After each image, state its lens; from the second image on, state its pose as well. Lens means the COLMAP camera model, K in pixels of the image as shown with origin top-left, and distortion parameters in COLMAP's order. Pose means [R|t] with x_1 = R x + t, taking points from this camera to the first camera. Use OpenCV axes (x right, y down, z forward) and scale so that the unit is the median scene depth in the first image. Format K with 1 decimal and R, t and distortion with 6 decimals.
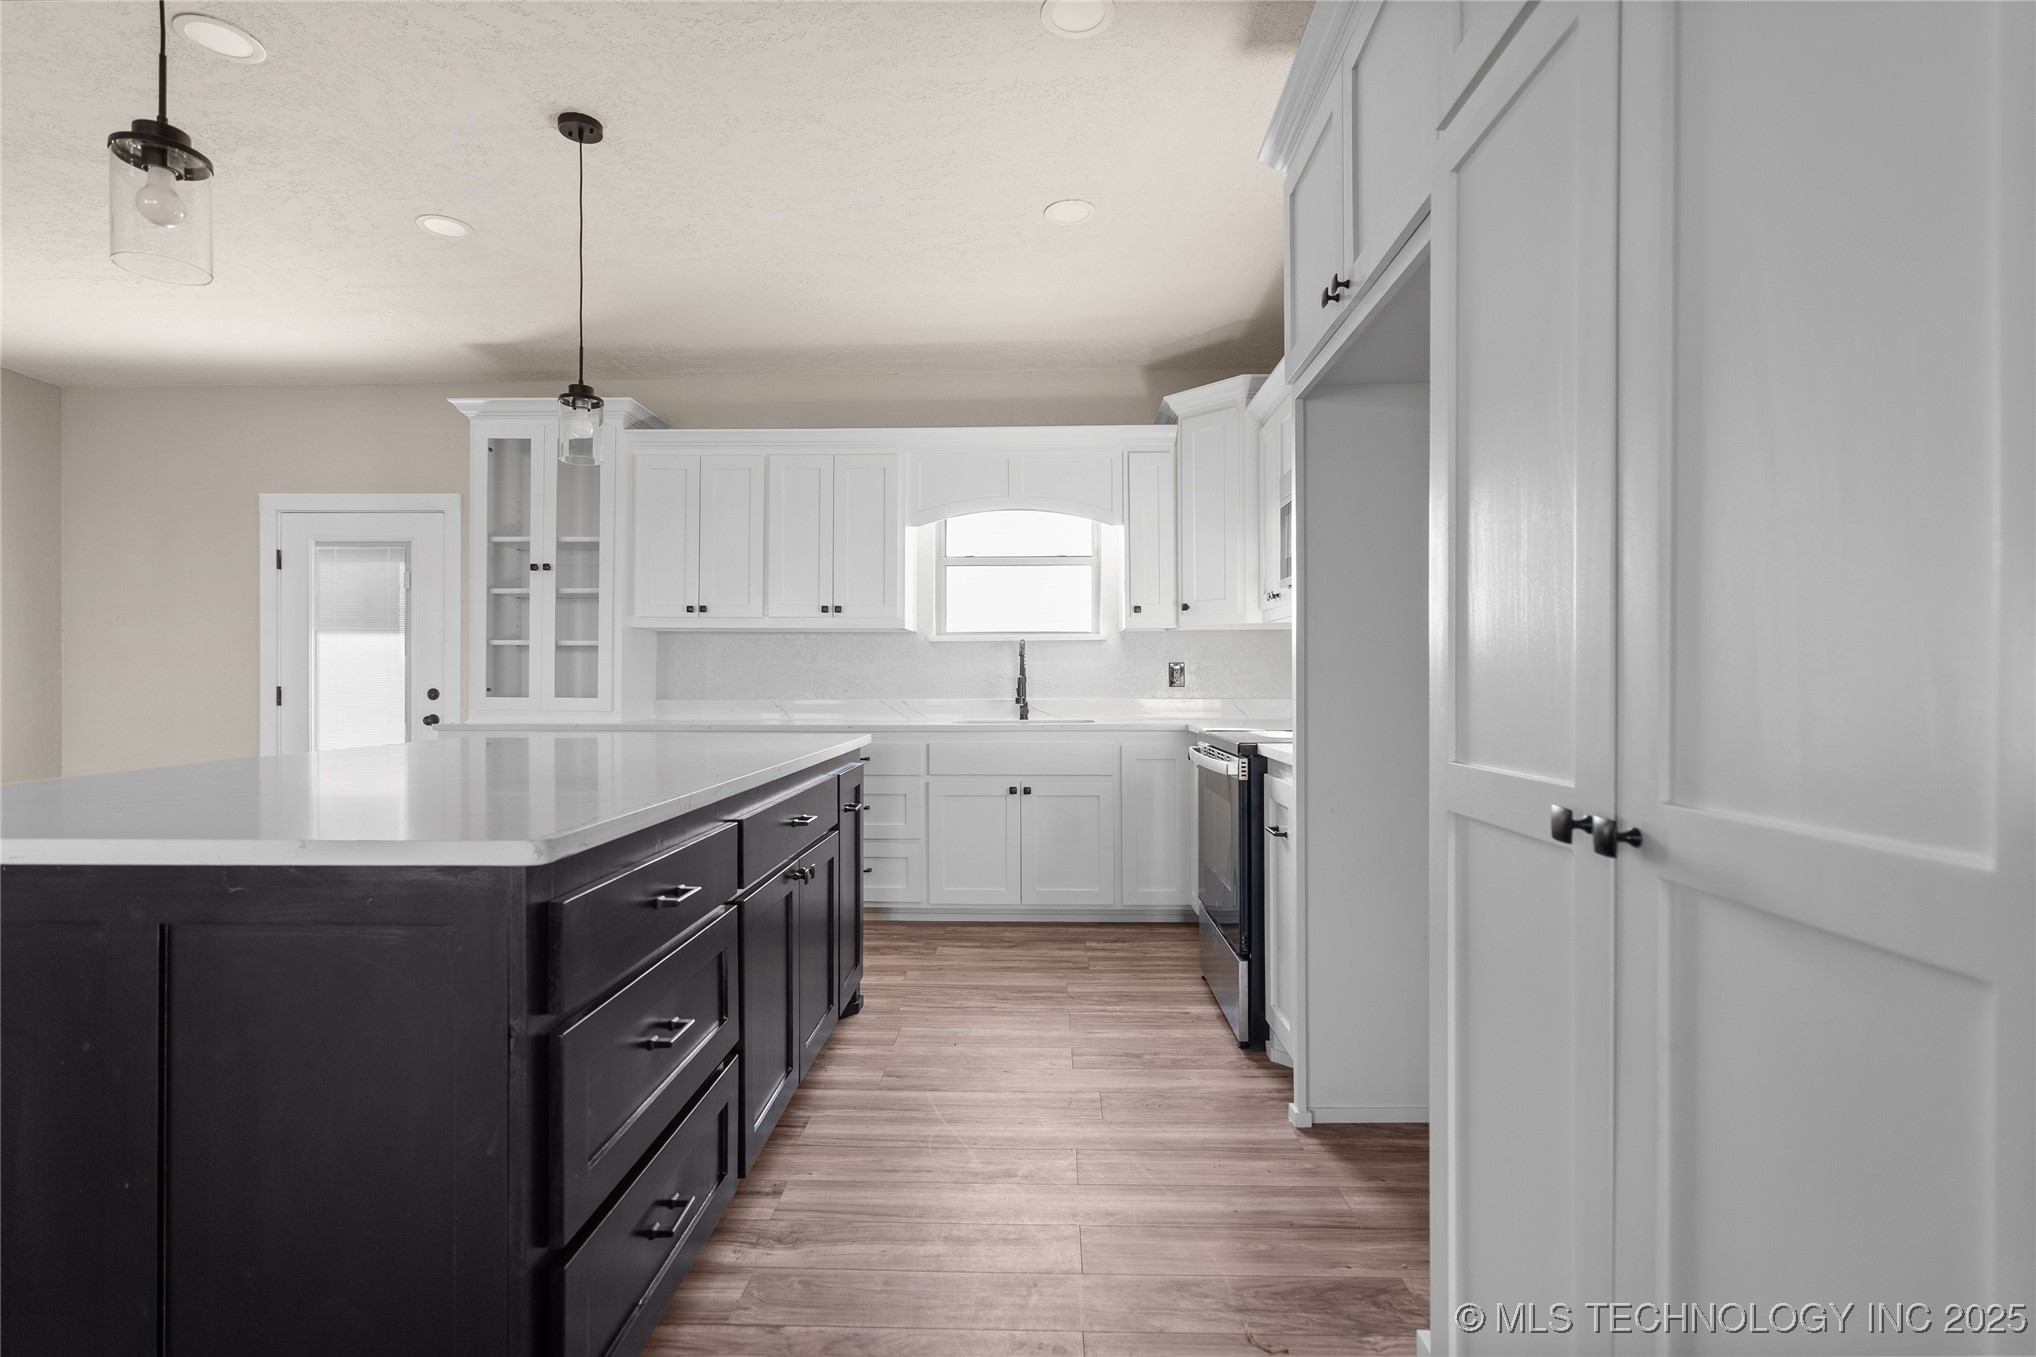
lens RADIAL K [[948.6, 0, 1014.2], [0, 948.6, 680.8], [0, 0, 1]] dist [-0.001677, 0.000370]
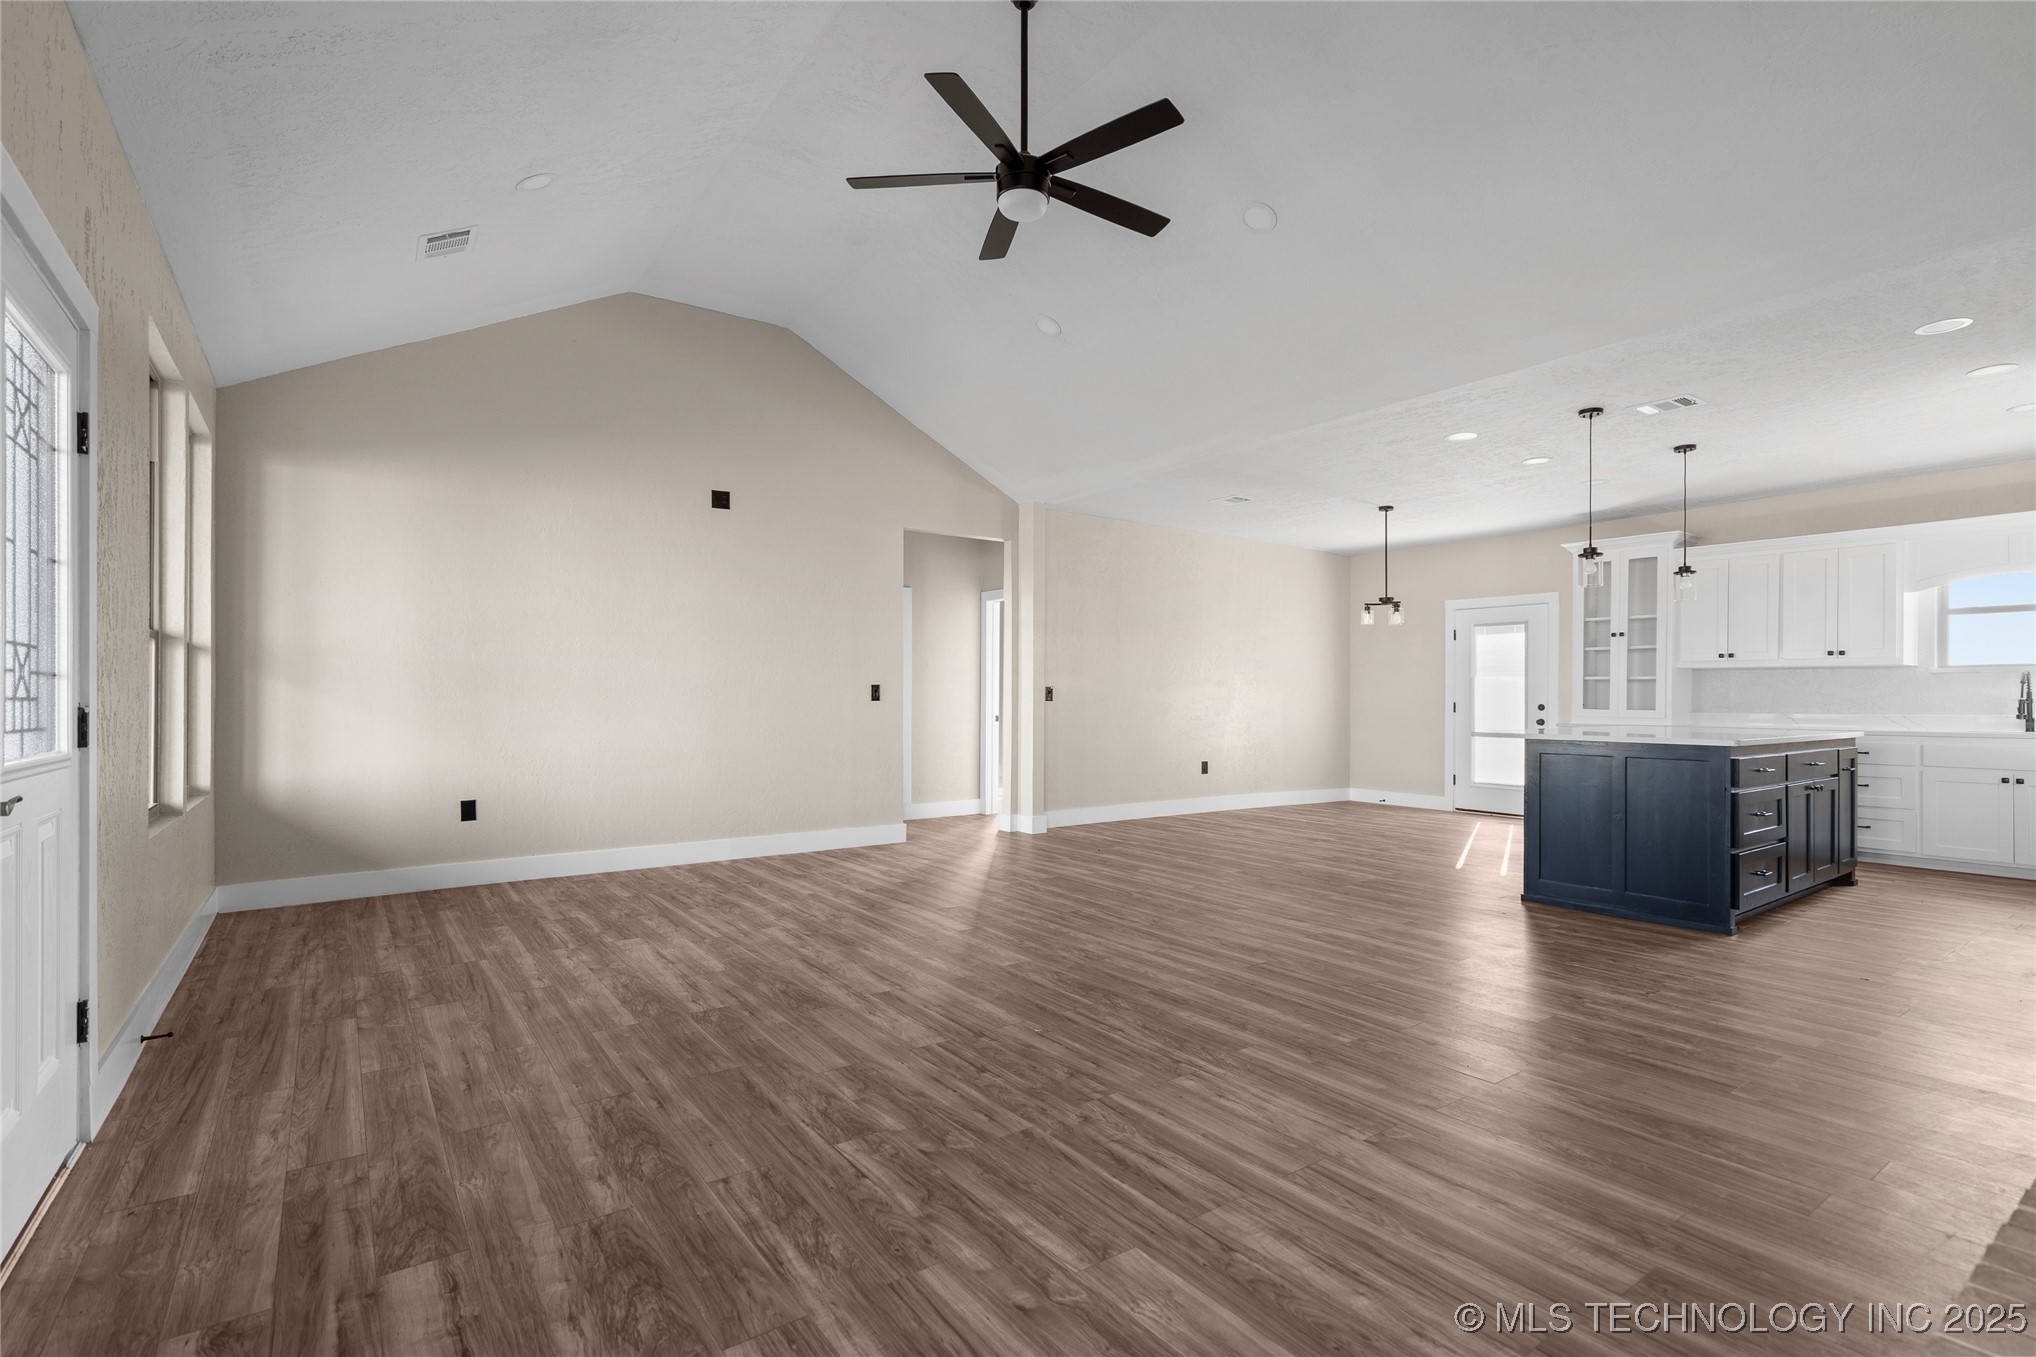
lens RADIAL K [[947.1, 0, 1008.7], [0, 947.1, 694.8], [0, 0, 1]] dist [-0.001753, 0.000449]
pose [[0.610863, -0.000209, -0.791737, 0.191471], [-0.003024, 0.999992, -0.002597, -0.001570], [0.791731, 0.003980, 0.610857, -0.942184]]
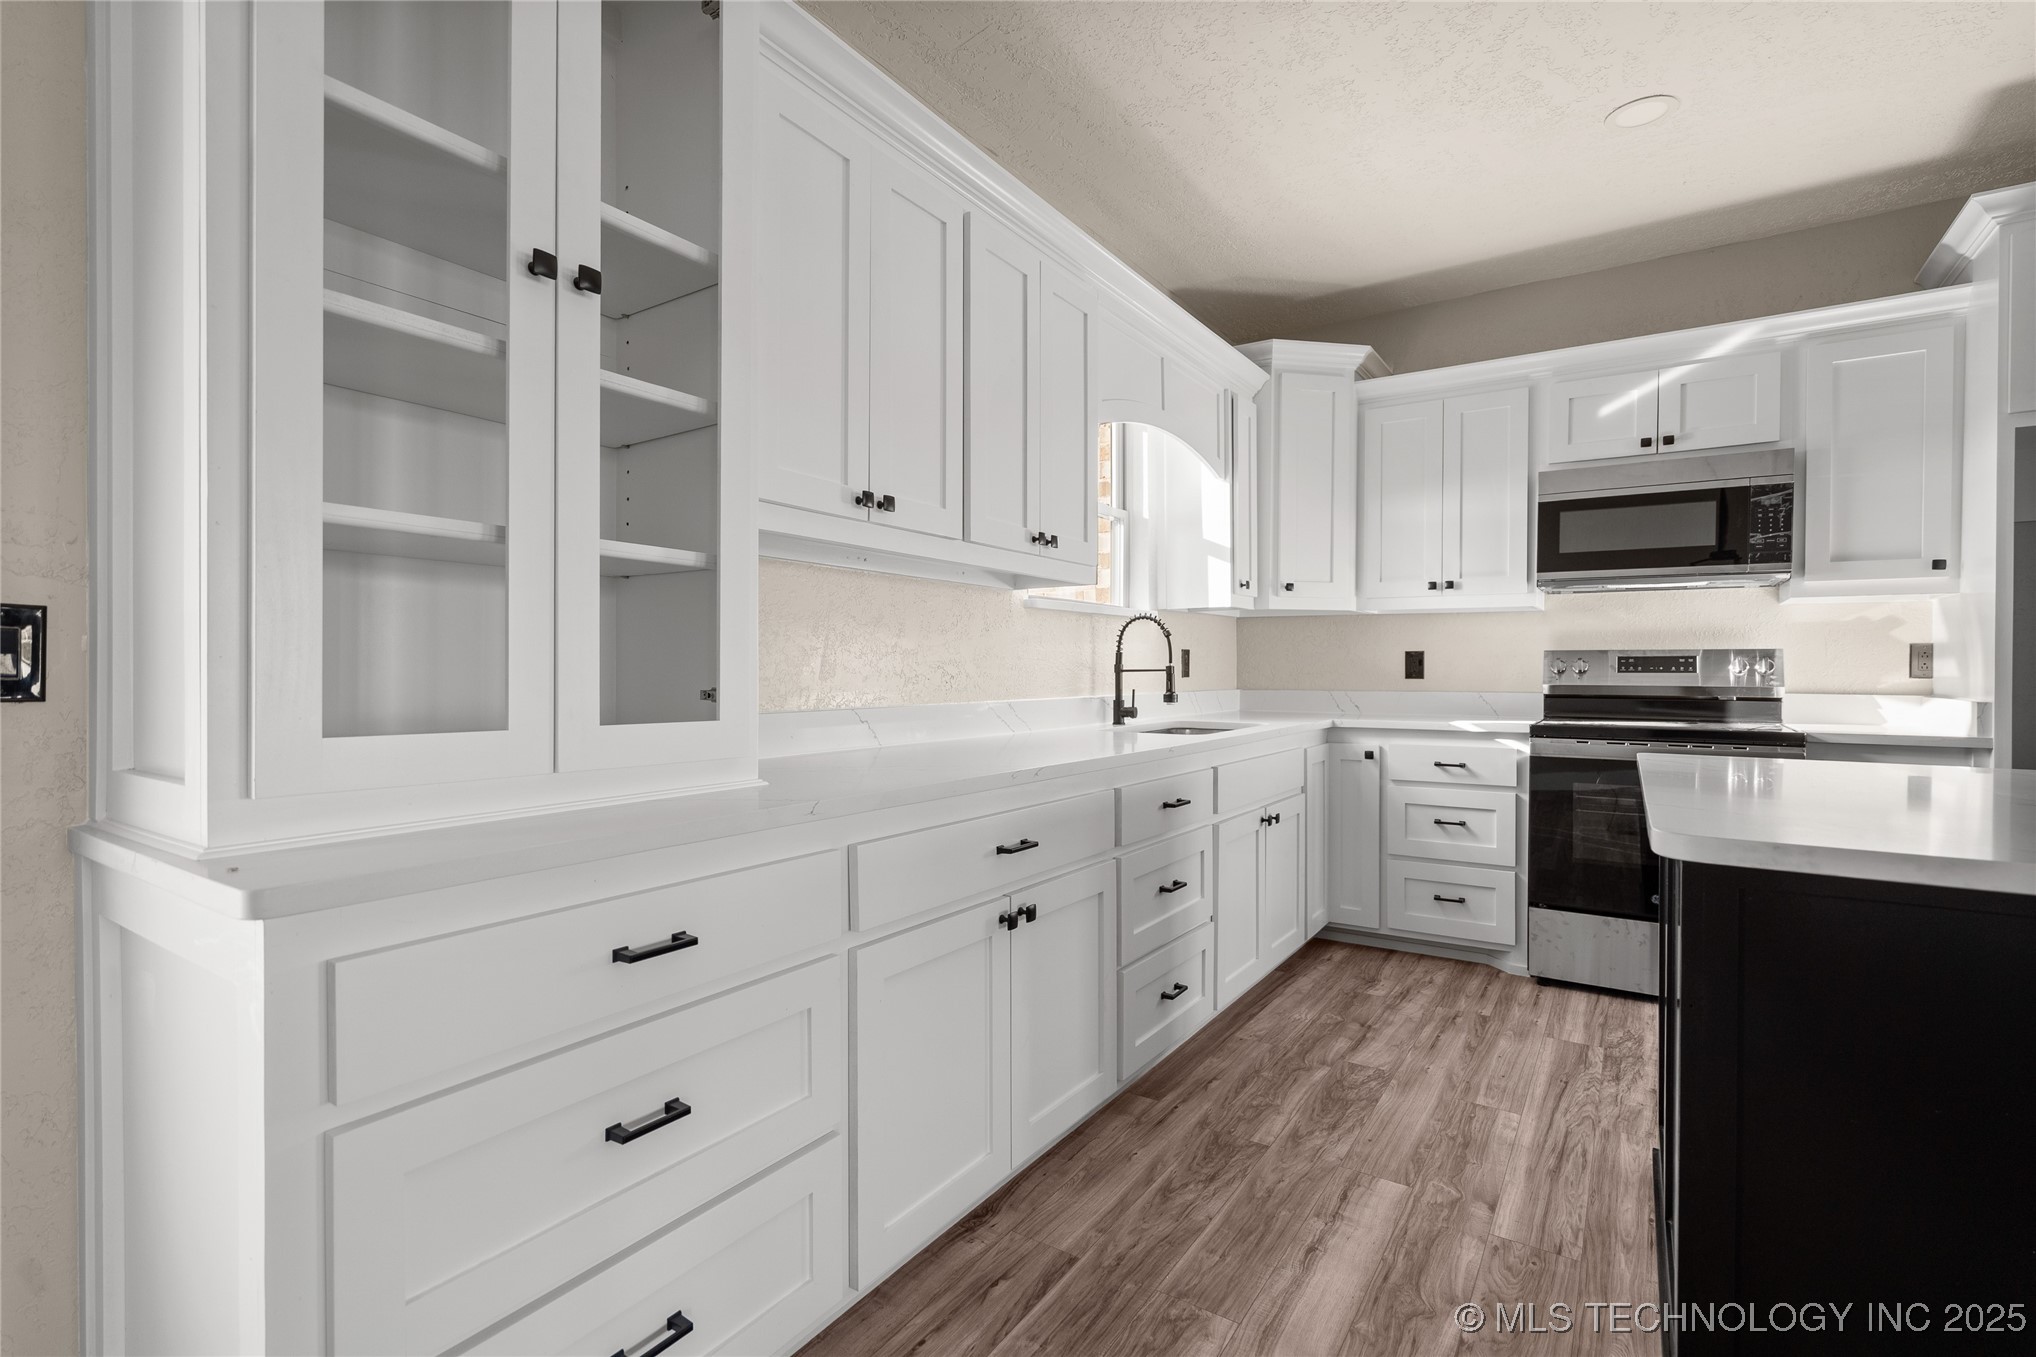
lens RADIAL K [[934.2, 0, 1018.0], [0, 934.2, 678.5], [0, 0, 1]] dist [0.001949, 0.000241]
pose [[0.524140, -0.007054, 0.851603, -0.667830], [-0.003665, 0.999938, 0.010538, -0.001314], [-0.851624, -0.008645, 0.524081, 0.733815]]
